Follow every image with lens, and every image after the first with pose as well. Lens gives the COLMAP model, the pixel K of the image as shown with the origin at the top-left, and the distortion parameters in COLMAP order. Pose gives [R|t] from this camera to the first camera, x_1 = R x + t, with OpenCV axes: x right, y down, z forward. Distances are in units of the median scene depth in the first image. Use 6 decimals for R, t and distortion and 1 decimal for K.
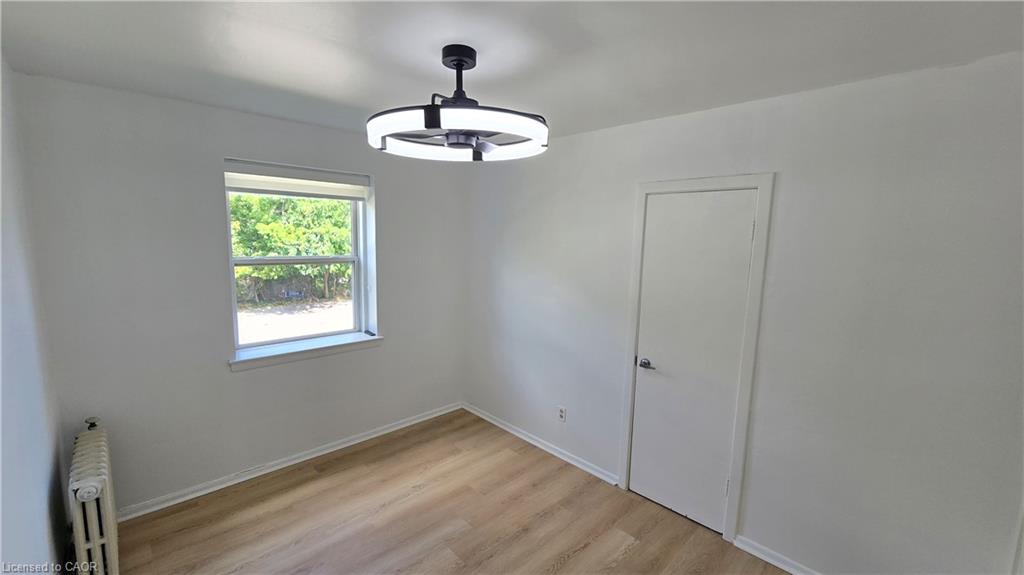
lens RADIAL K [[427.2, 0, 507.5], [0, 427.2, 289.4], [0, 0, 1]] dist [0.019135, 0.000163]
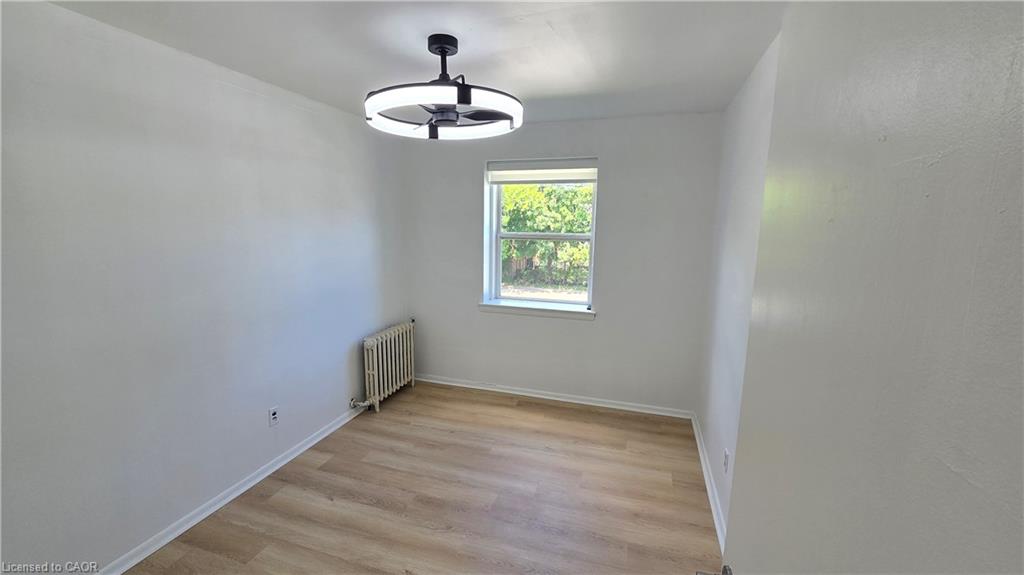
lens RADIAL K [[427.2, 0, 507.5], [0, 427.2, 289.4], [0, 0, 1]] dist [0.019135, 0.000163]
pose [[0.472040, 0.123454, -0.872890, 0.587221], [-0.110673, 0.990611, 0.080254, -0.005308], [0.874603, 0.058722, 0.481271, 0.356936]]
